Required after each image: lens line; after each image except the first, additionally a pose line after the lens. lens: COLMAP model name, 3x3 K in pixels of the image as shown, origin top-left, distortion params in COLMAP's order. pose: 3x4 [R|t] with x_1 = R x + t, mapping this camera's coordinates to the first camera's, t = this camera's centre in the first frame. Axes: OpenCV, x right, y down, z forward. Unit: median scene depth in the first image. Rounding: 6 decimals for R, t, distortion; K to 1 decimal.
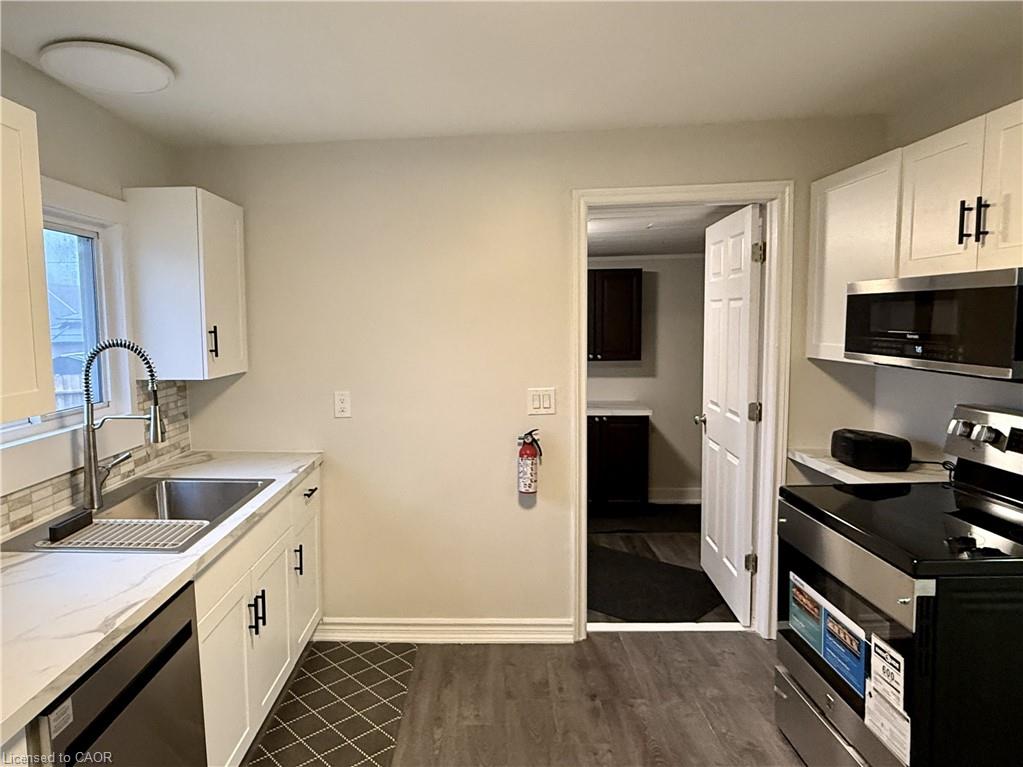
lens RADIAL K [[655.4, 0, 450.5], [0, 655.4, 384.6], [0, 0, 1]] dist [-0.007308, -0.000415]
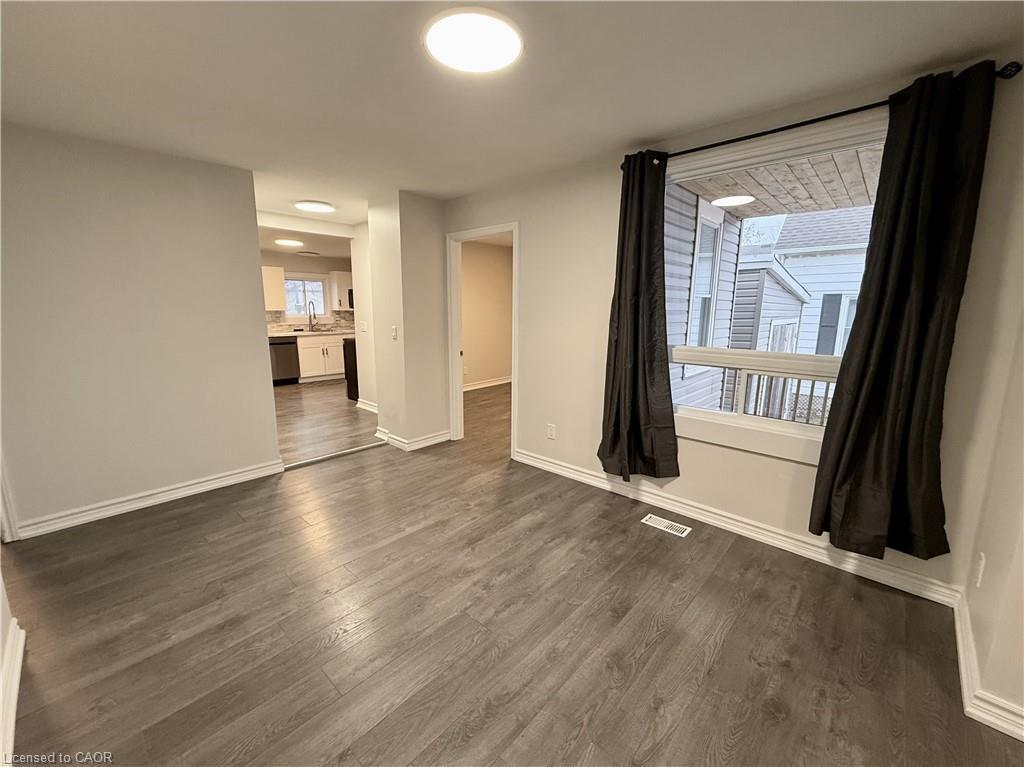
lens RADIAL K [[411.9, 0, 509.9], [0, 411.9, 386.3], [0, 0, 1]] dist [-0.000134, 0.000583]
pose [[0.777824, 0.148534, -0.610678, 2.493095], [-0.085875, 0.987676, 0.130851, 0.035640], [0.622587, -0.049337, 0.780994, -0.612892]]
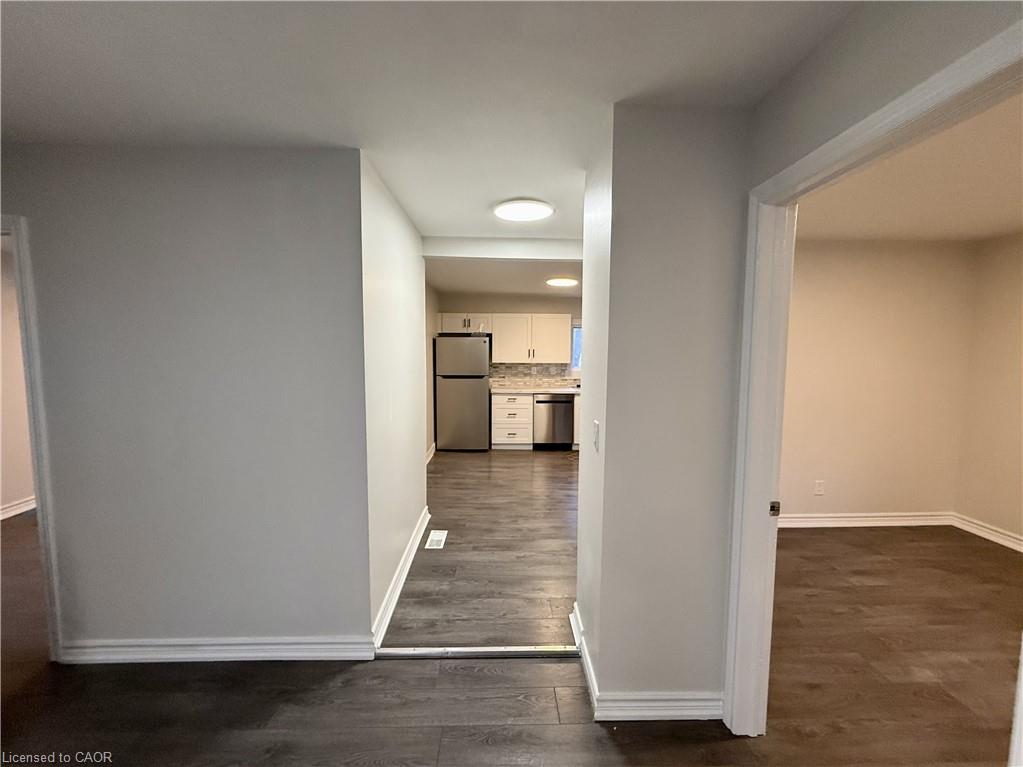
lens RADIAL K [[411.5, 0, 518.0], [0, 411.5, 380.9], [0, 0, 1]] dist [-0.000134, 0.000583]
pose [[0.099716, 0.101478, -0.989828, 1.878757], [-0.104897, 0.990314, 0.090960, -0.054370], [0.989471, 0.094760, 0.109395, 0.079539]]
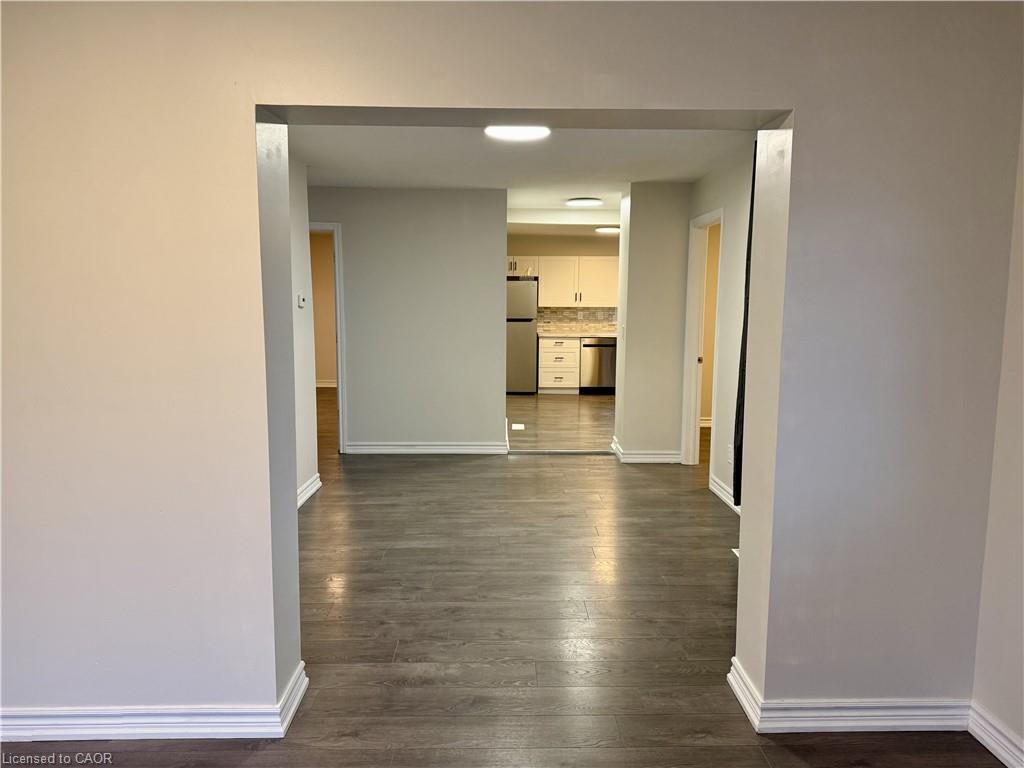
lens RADIAL K [[748.1, 0, 515.8], [0, 748.1, 386.0], [0, 0, 1]] dist [0.057330, -0.065026]
pose [[0.077660, 0.142701, -0.986714, 3.664651], [-0.105382, 0.985334, 0.134207, -0.040273], [0.991395, 0.093559, 0.091560, -0.273911]]
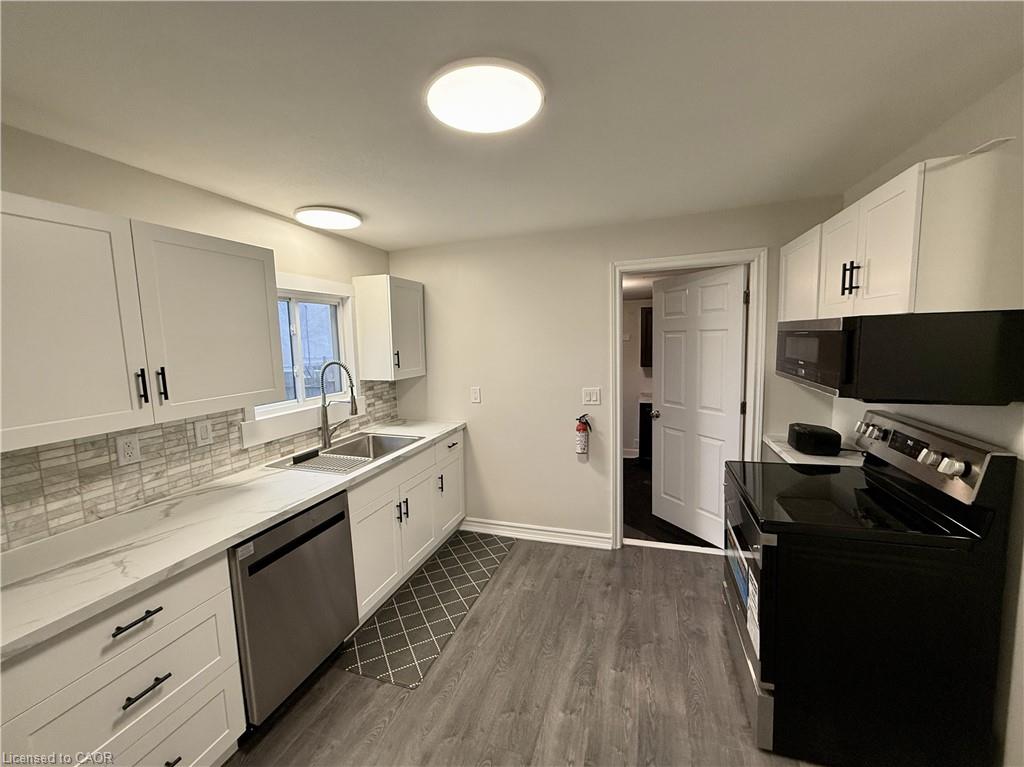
lens RADIAL K [[411.9, 0, 511.0], [0, 411.9, 384.3], [0, 0, 1]] dist [-0.000134, 0.000583]
pose [[0.964048, 0.019240, -0.265031, 0.236418], [-0.013550, 0.999637, 0.023280, -0.026944], [0.265383, -0.018852, 0.963959, -0.016362]]
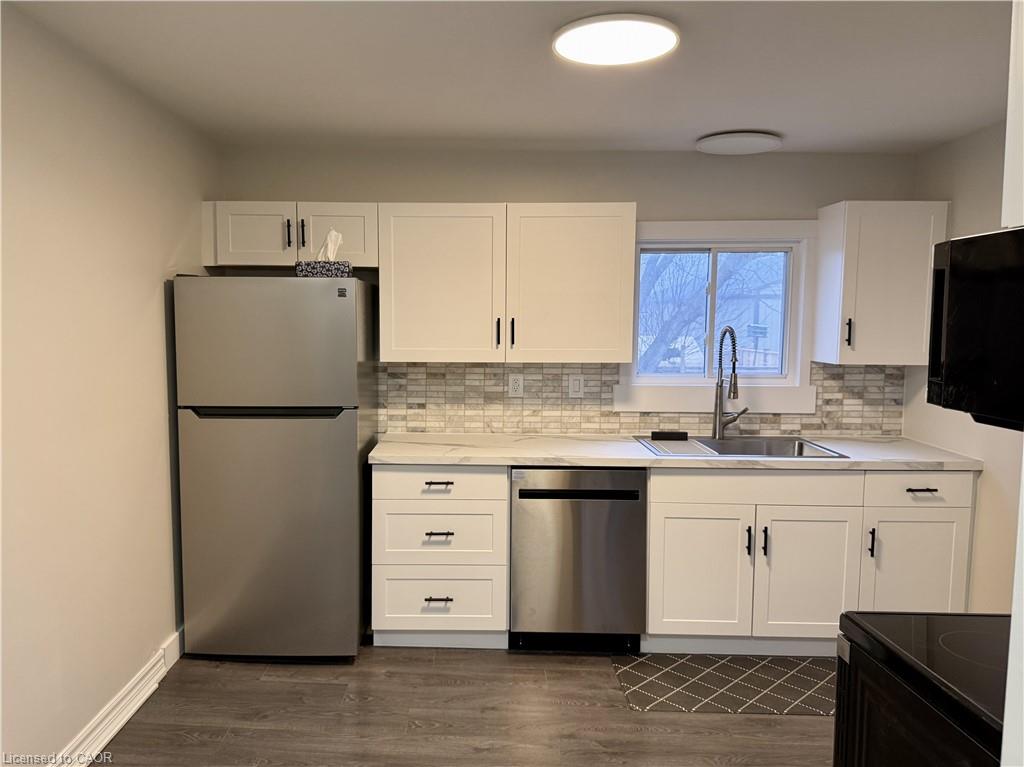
lens RADIAL K [[748.1, 0, 464.2], [0, 748.1, 382.9], [0, 0, 1]] dist [0.057330, -0.065026]
pose [[0.044652, 0.097999, -0.994184, 0.906395], [-0.101467, 0.990475, 0.093076, -0.031558], [0.993836, 0.096721, 0.054170, 0.254501]]
